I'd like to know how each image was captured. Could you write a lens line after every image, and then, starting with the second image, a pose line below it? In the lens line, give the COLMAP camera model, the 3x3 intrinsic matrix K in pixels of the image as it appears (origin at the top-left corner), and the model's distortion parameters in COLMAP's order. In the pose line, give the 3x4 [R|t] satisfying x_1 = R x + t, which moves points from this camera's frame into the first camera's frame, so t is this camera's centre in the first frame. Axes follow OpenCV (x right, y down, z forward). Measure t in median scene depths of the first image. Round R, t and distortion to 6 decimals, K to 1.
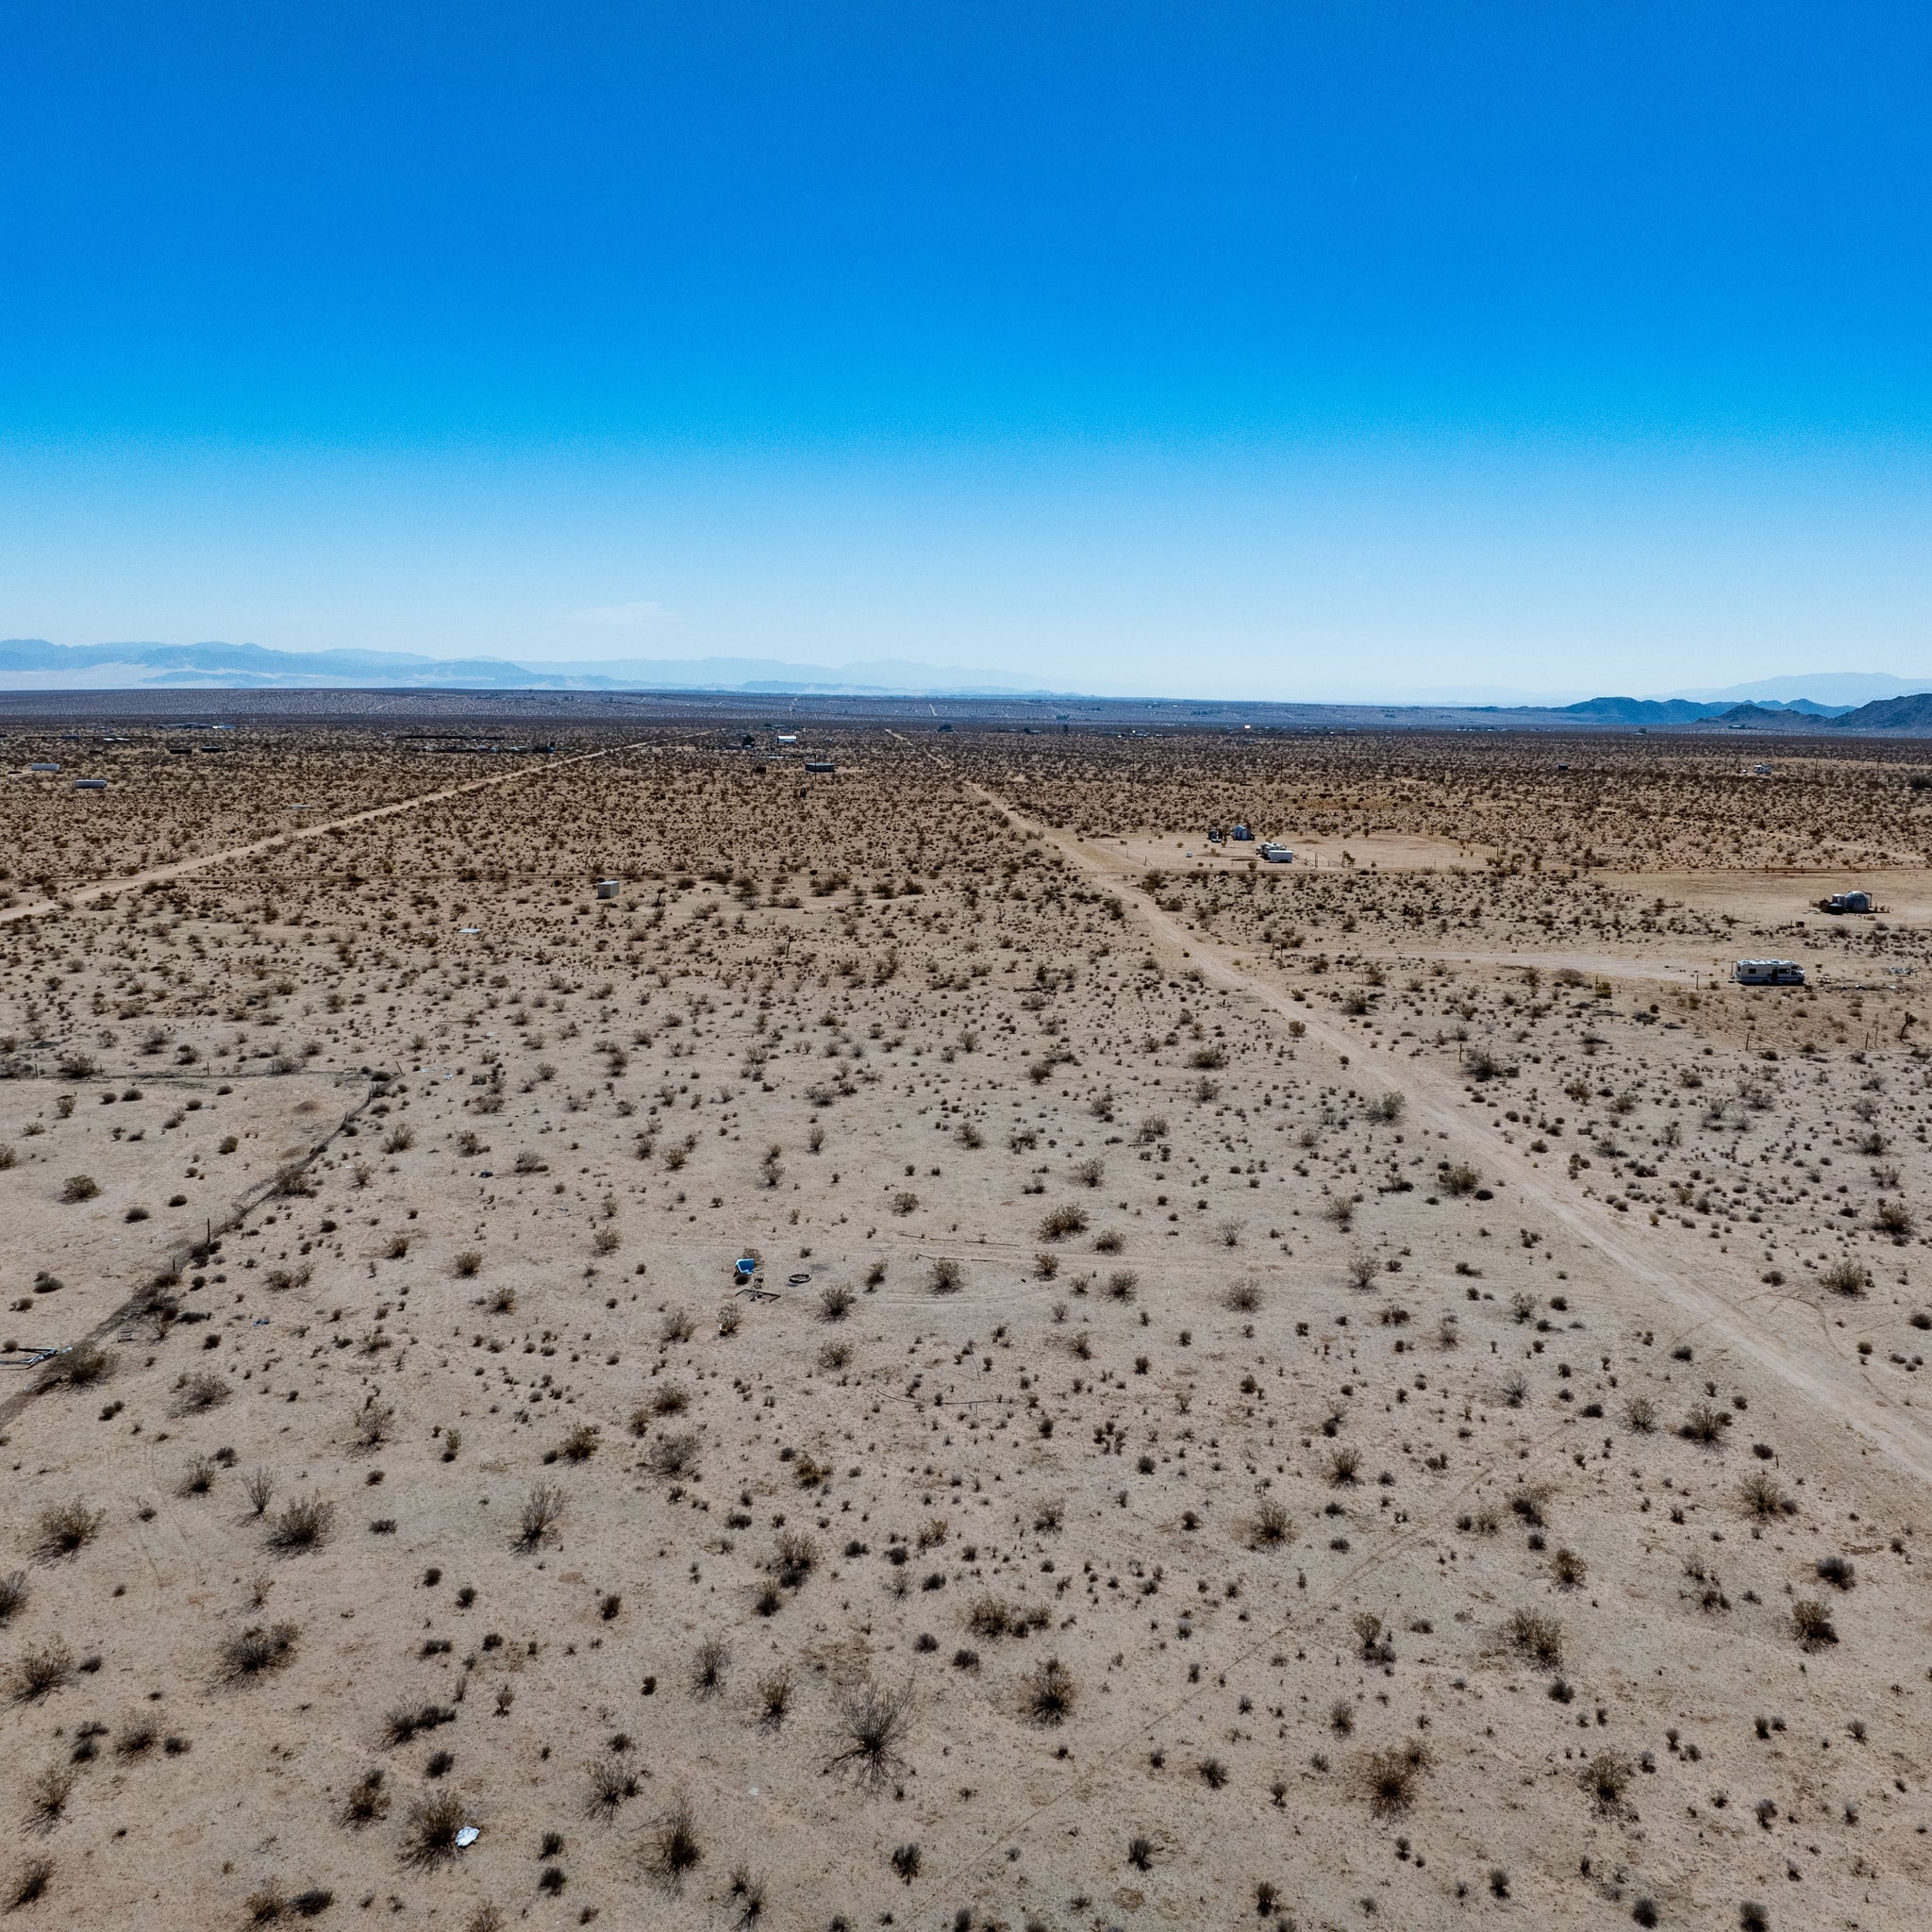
lens RADIAL K [[1817.6, 0, 977.5], [0, 1817.6, 959.0], [0, 0, 1]] dist [-0.039681, 0.000000]
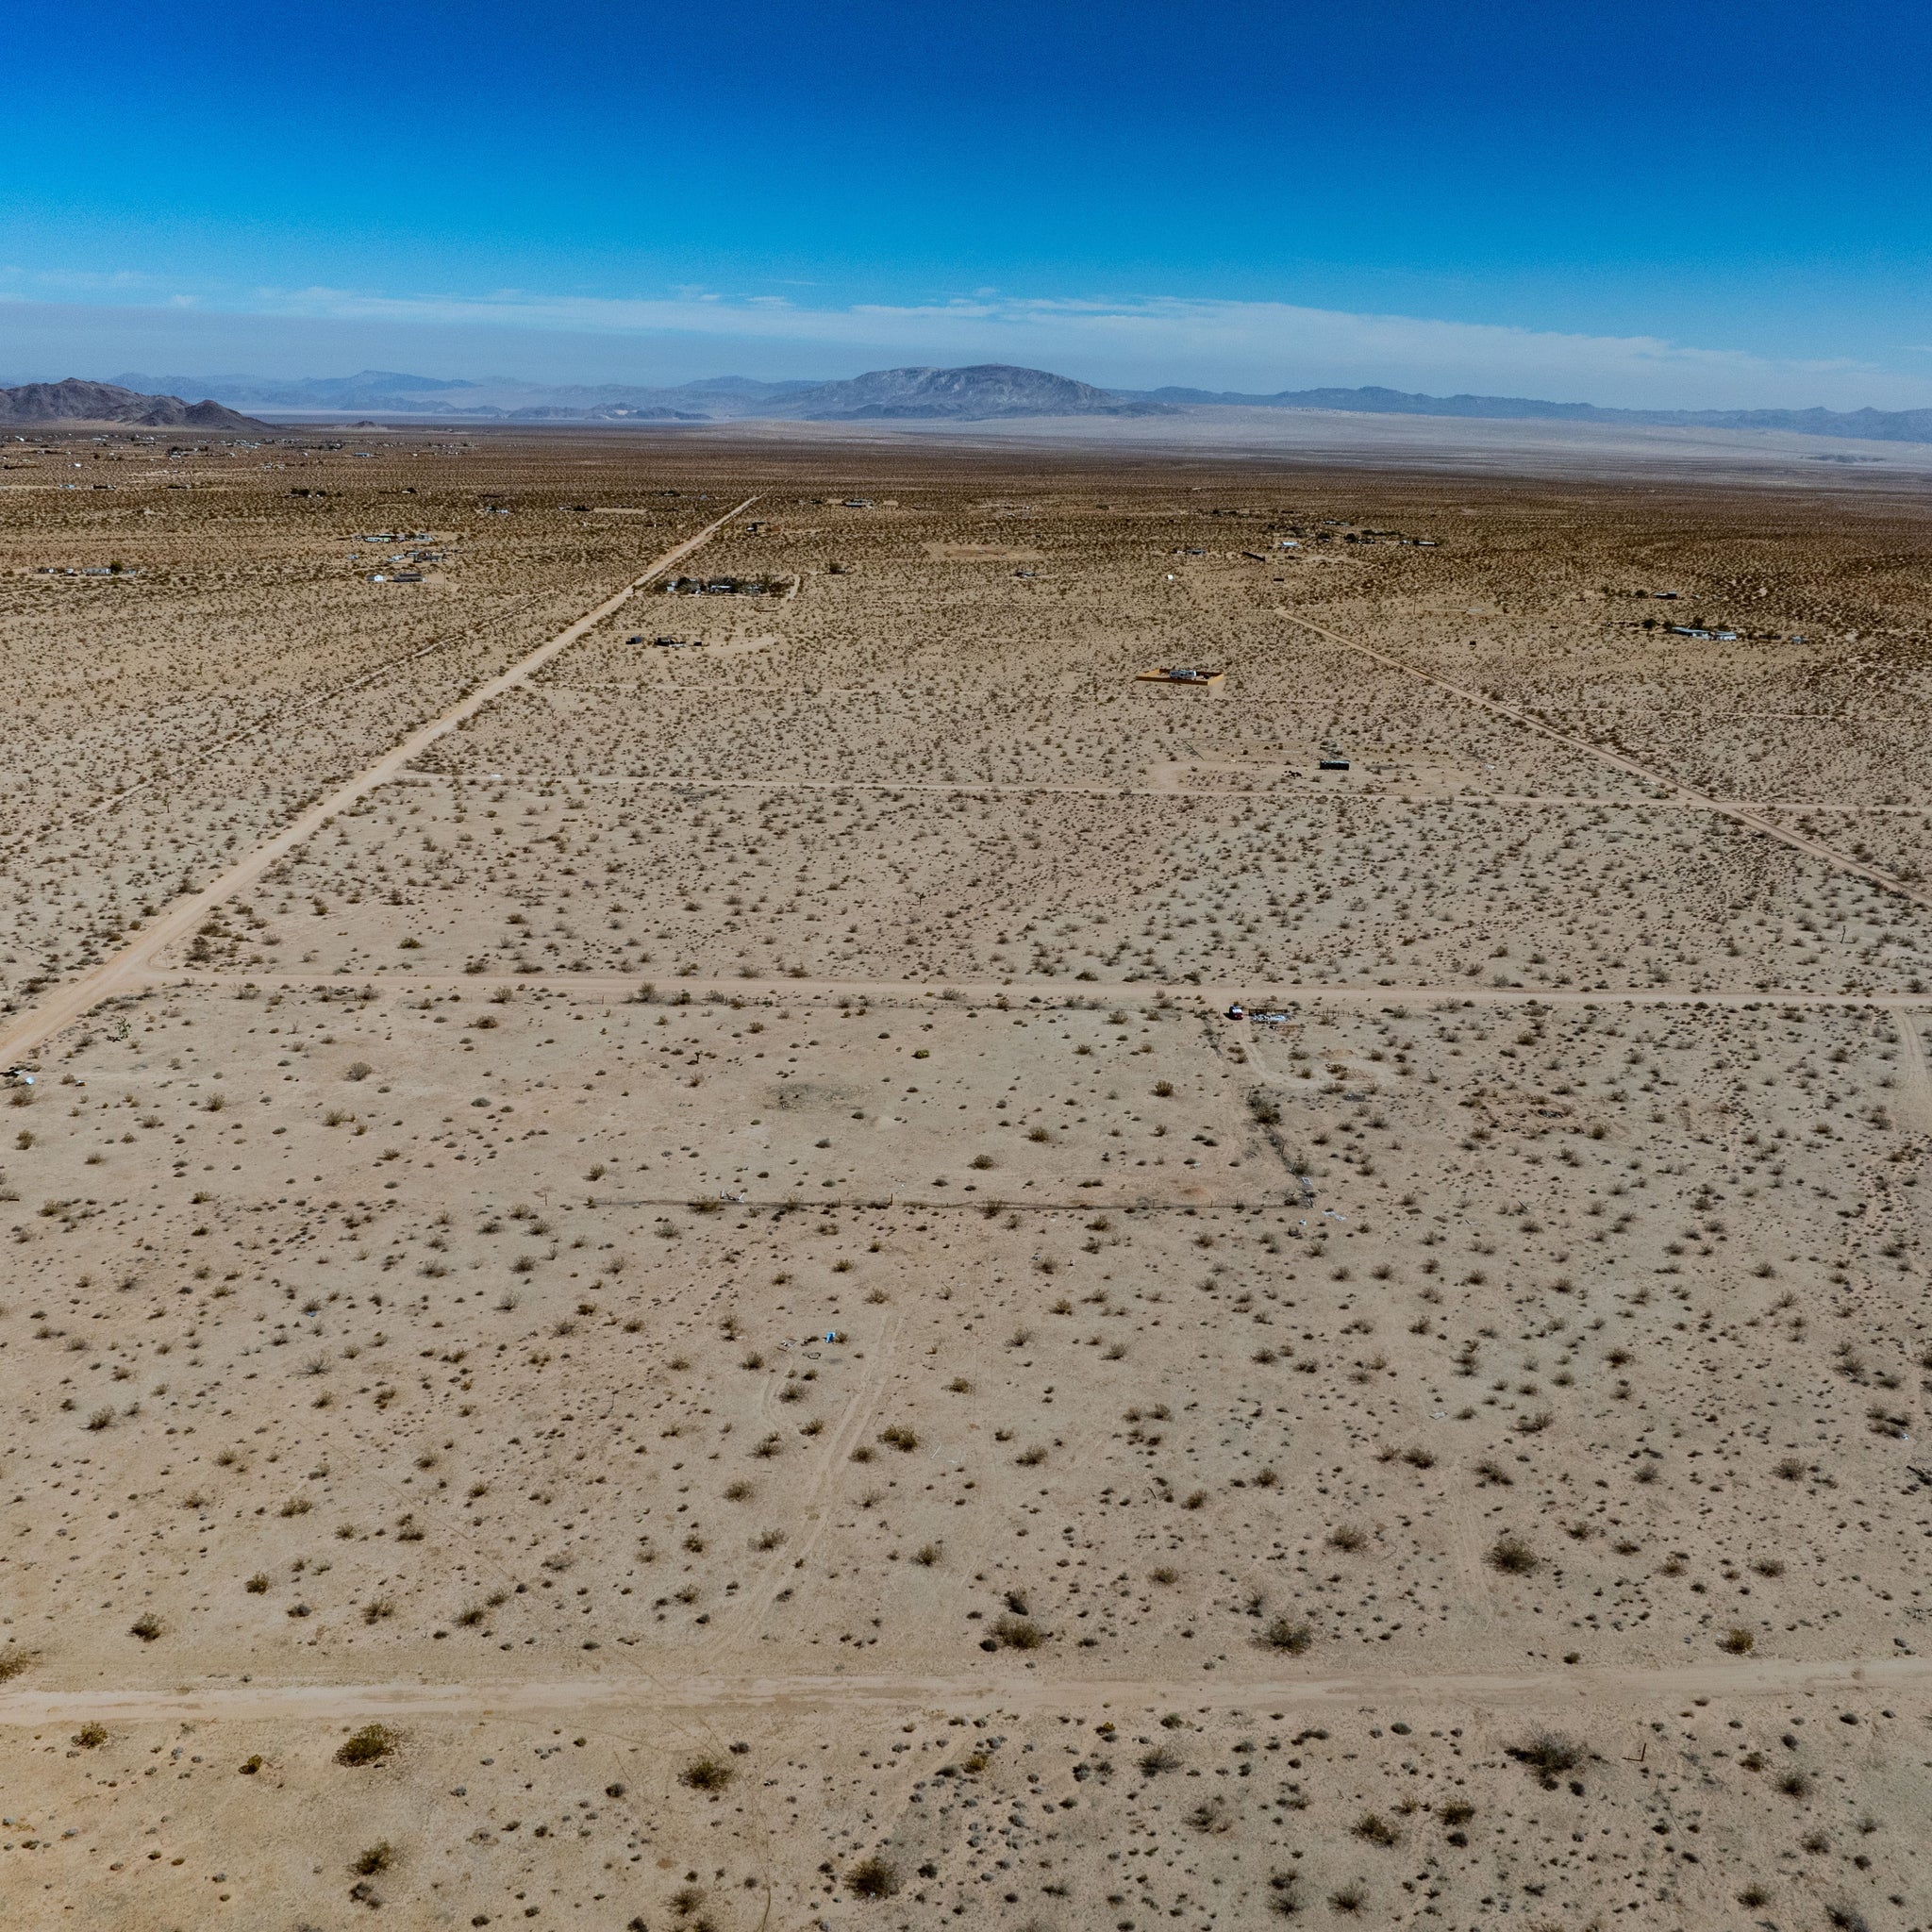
lens RADIAL K [[1817.6, 0, 961.8], [0, 1817.6, 979.7], [0, 0, 1]] dist [-0.039681, 0.000000]
pose [[-0.010332, 0.289366, -0.957163, 1.446044], [-0.178398, 0.941324, 0.286503, -0.678611], [0.983904, 0.173716, 0.041897, 1.005357]]
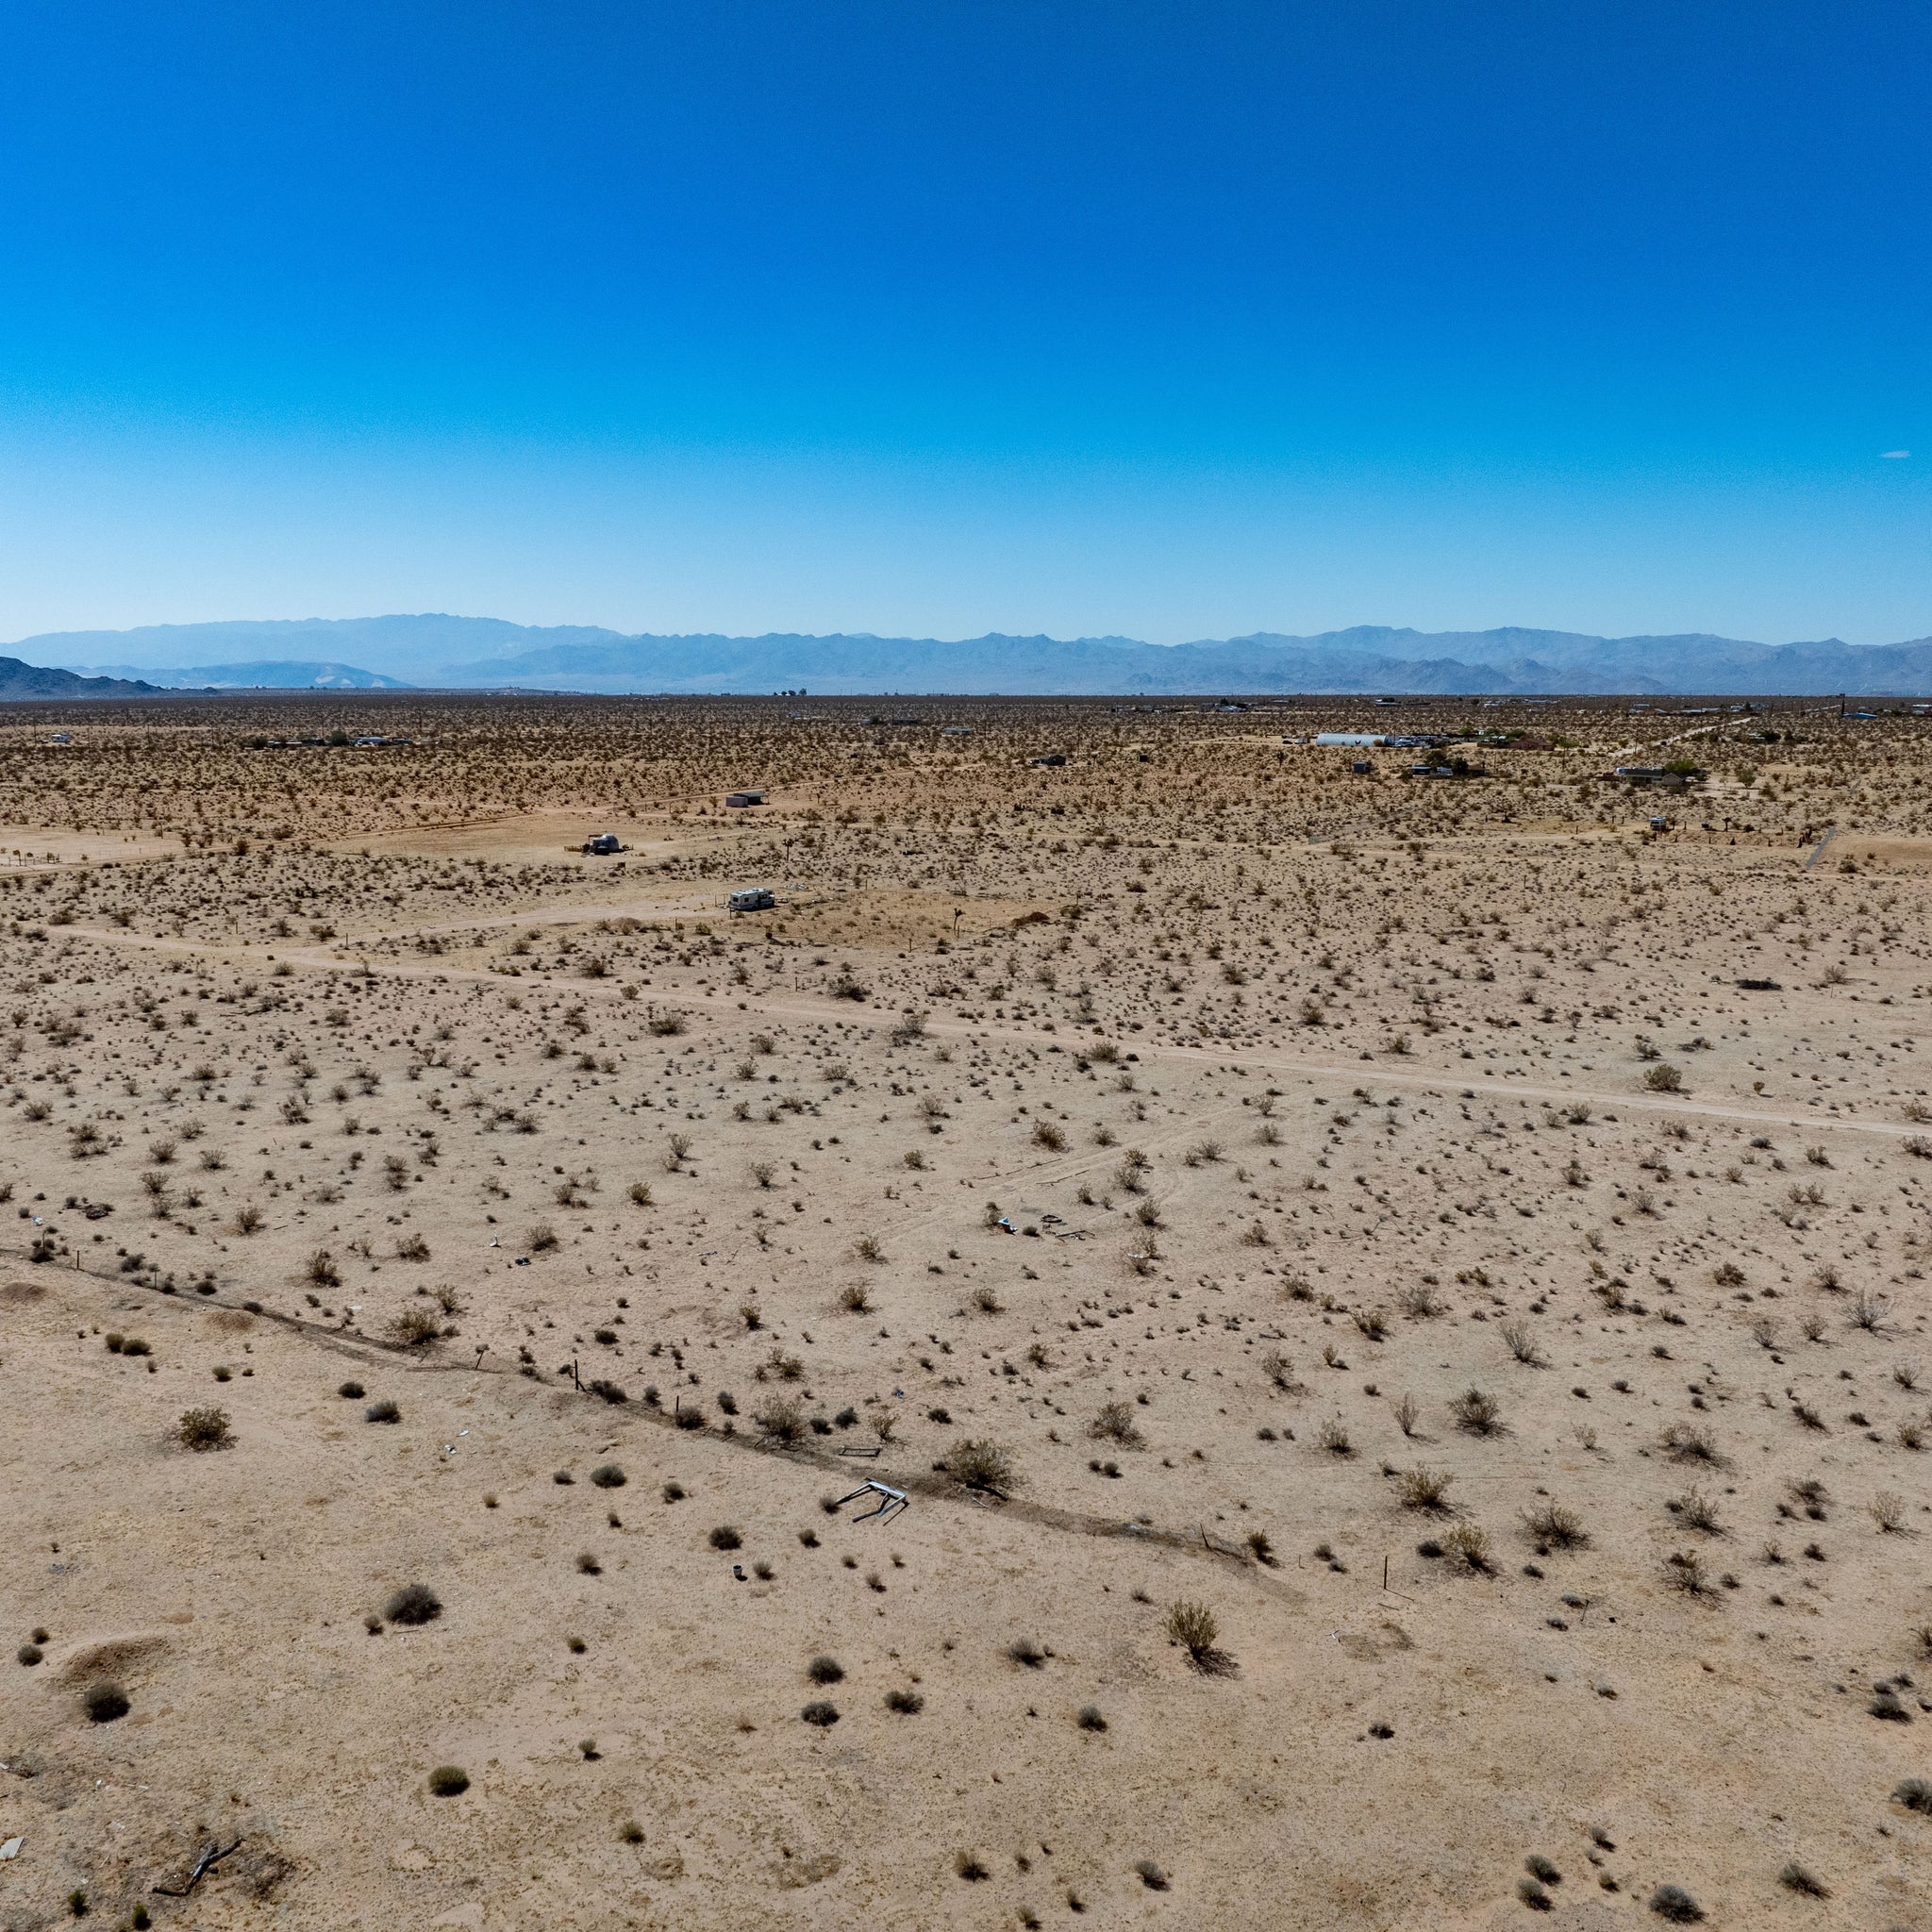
lens RADIAL K [[1817.6, 0, 970.7], [0, 1817.6, 913.5], [0, 0, 1]] dist [-0.039681, 0.000000]
pose [[0.536382, -0.121272, 0.835217, -1.038050], [0.124498, 0.990165, 0.063817, -0.087957], [-0.834742, 0.069753, 0.546205, 0.418867]]
